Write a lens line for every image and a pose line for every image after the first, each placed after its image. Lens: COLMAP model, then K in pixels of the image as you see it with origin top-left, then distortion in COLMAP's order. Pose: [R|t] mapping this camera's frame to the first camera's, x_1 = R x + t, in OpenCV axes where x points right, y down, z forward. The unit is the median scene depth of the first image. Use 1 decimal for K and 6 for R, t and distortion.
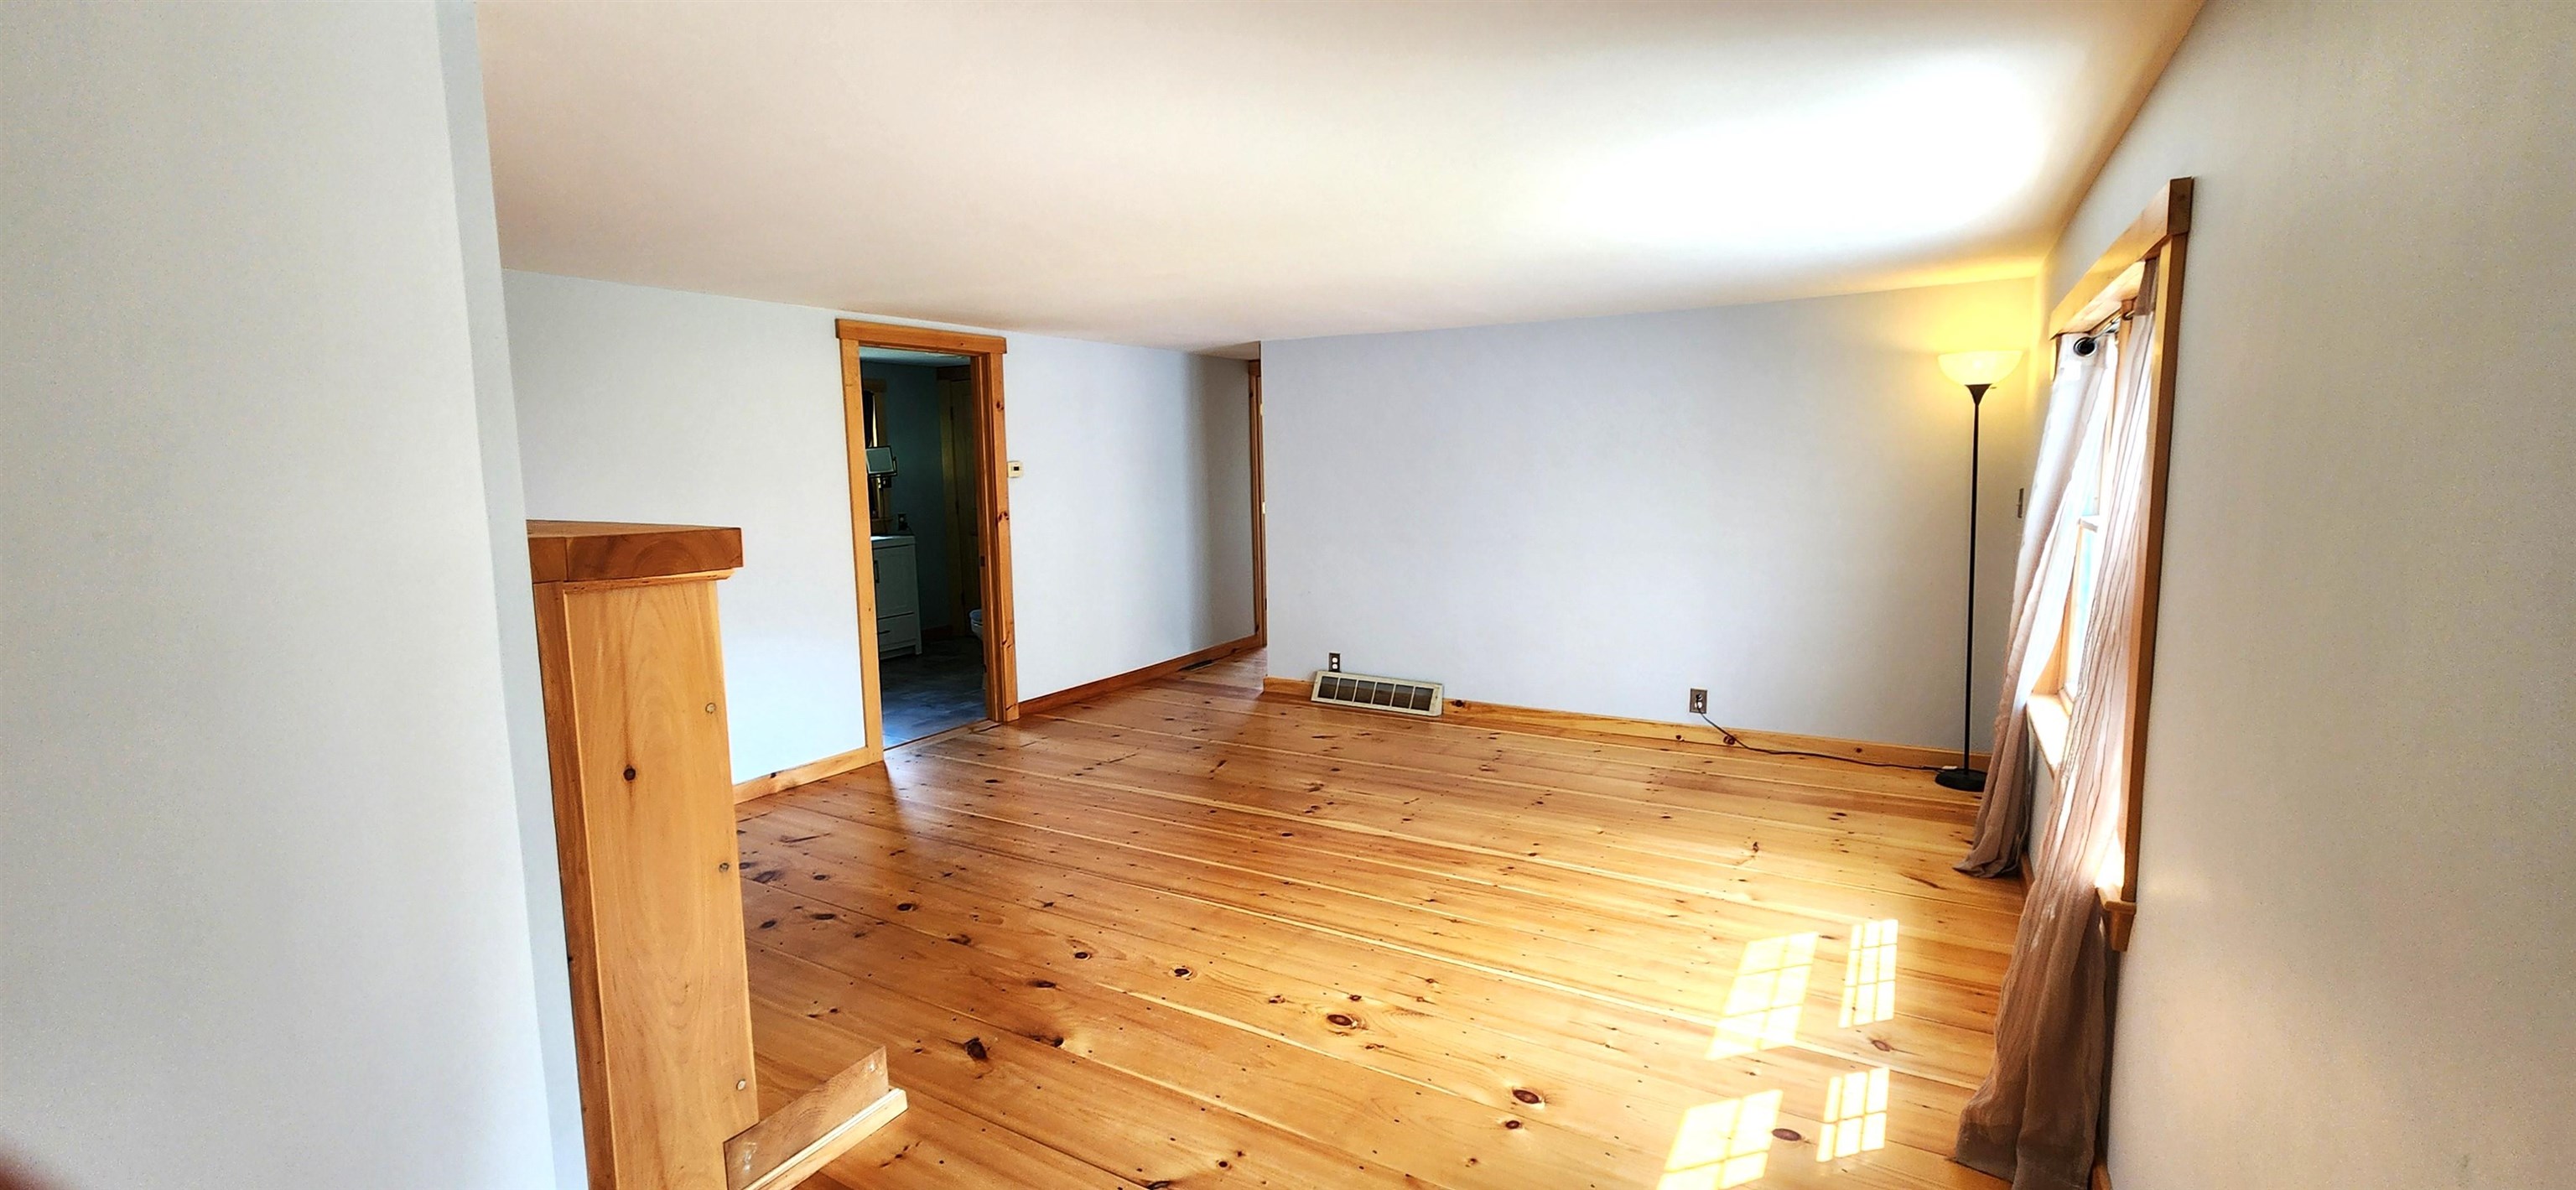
lens RADIAL K [[1048.5, 0, 1285.9], [0, 1048.5, 592.0], [0, 0, 1]] dist [-0.000014, 0.000082]
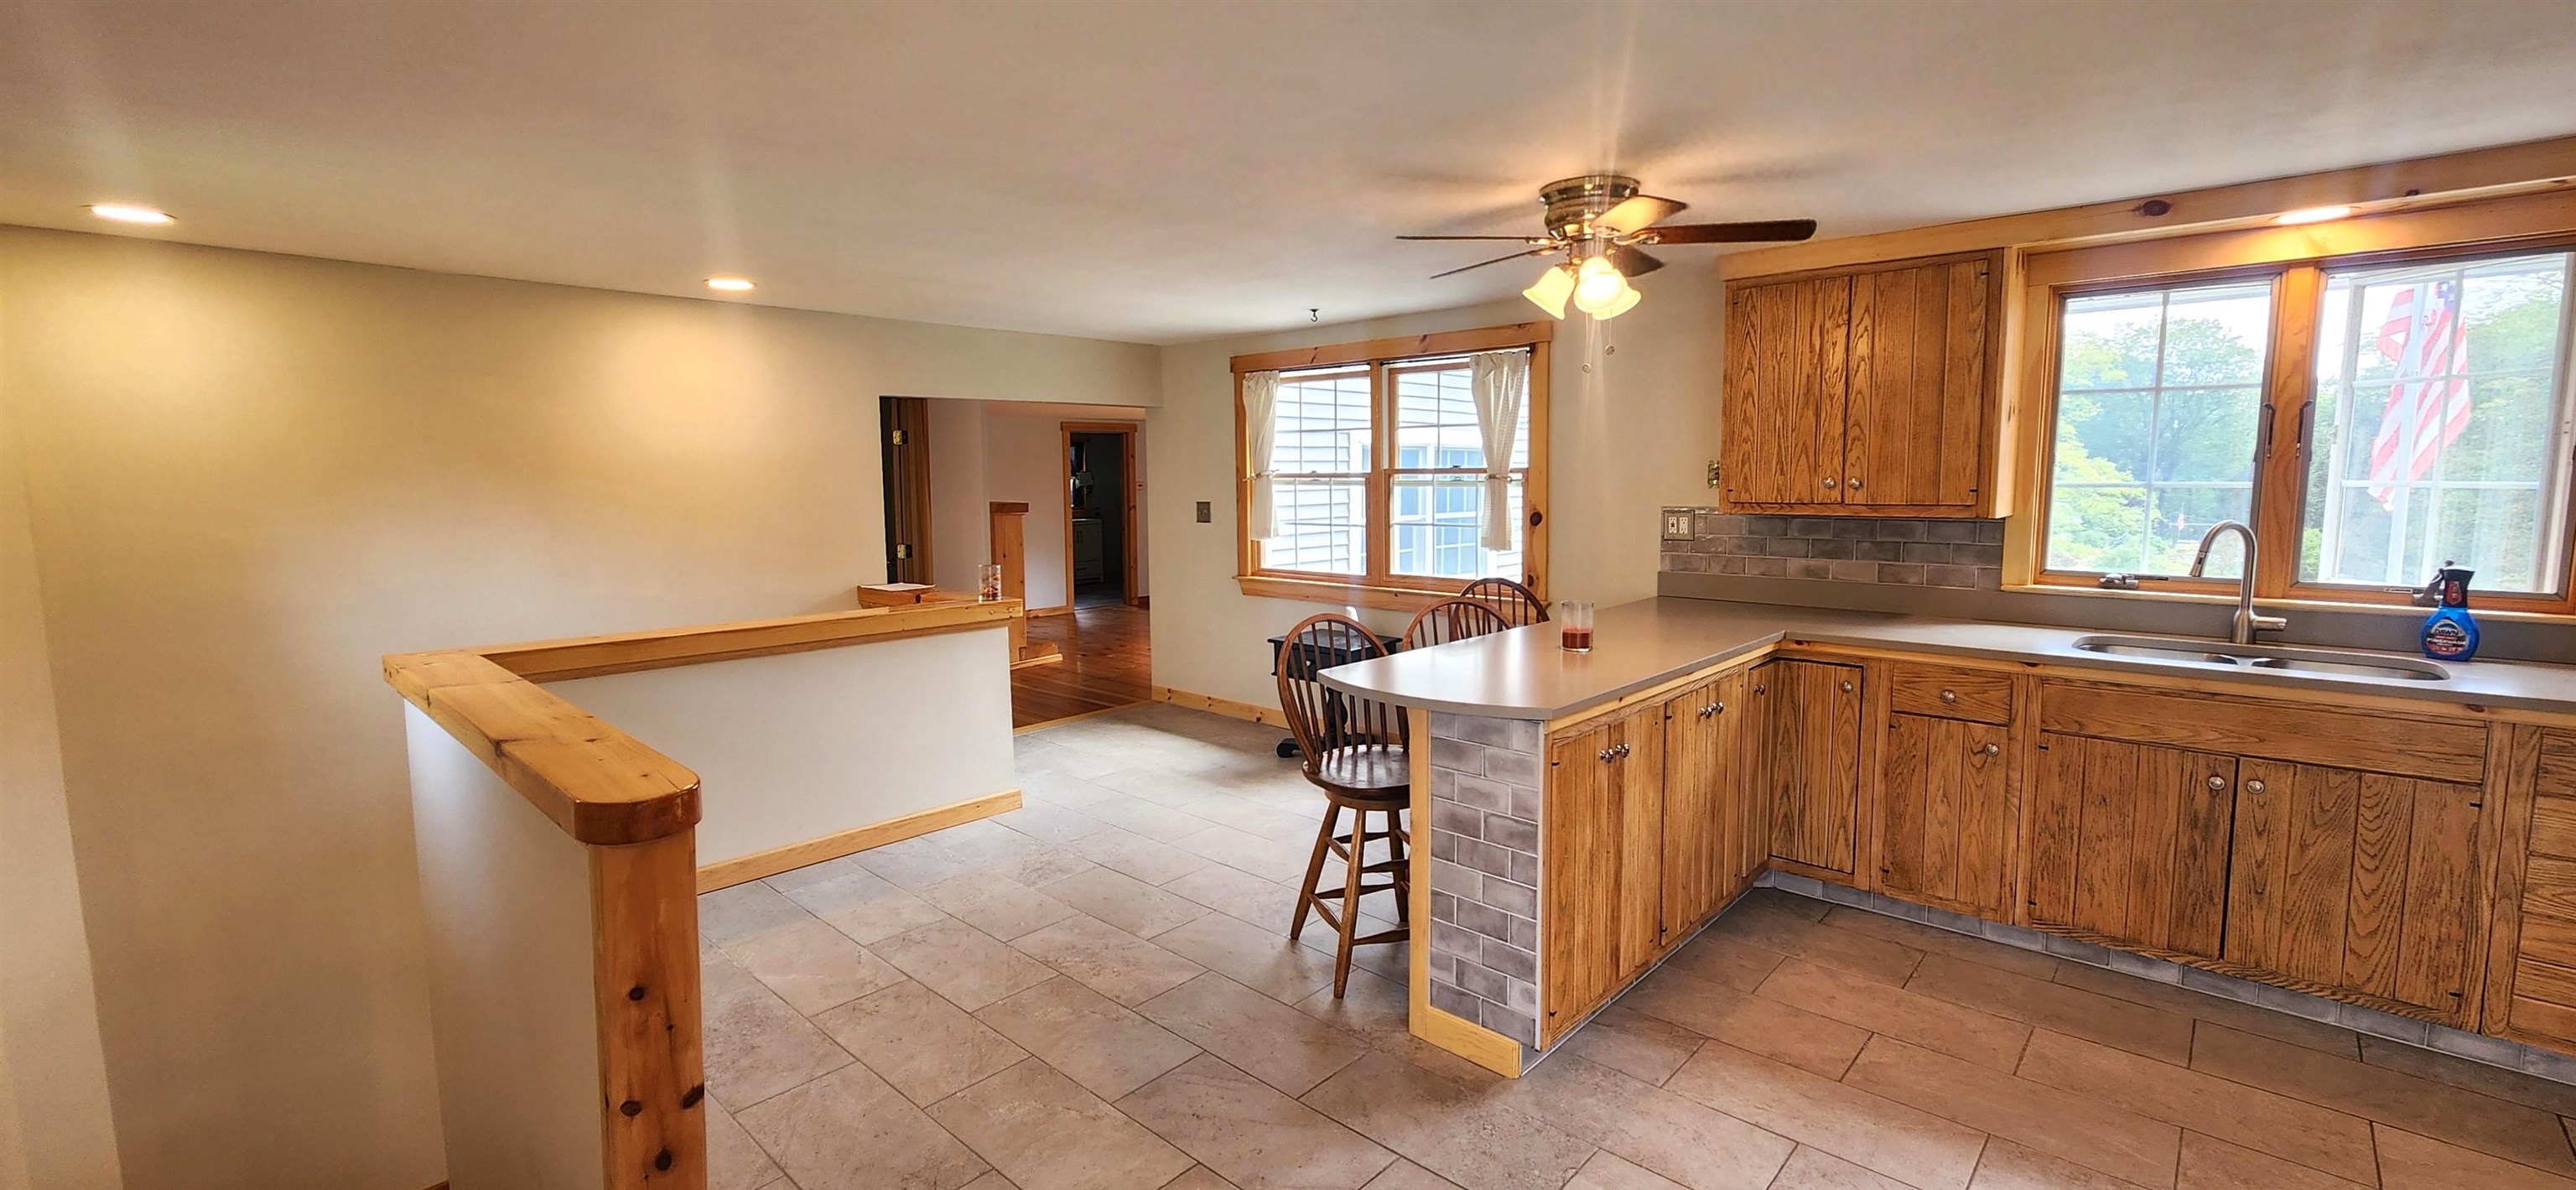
lens RADIAL K [[1048.5, 0, 1287.1], [0, 1048.5, 583.5], [0, 0, 1]] dist [-0.000014, 0.000082]
pose [[0.977990, 0.021993, -0.207491, 1.437369], [-0.024264, 0.999670, -0.008410, 0.277896], [0.207238, 0.013260, 0.978201, -3.015922]]
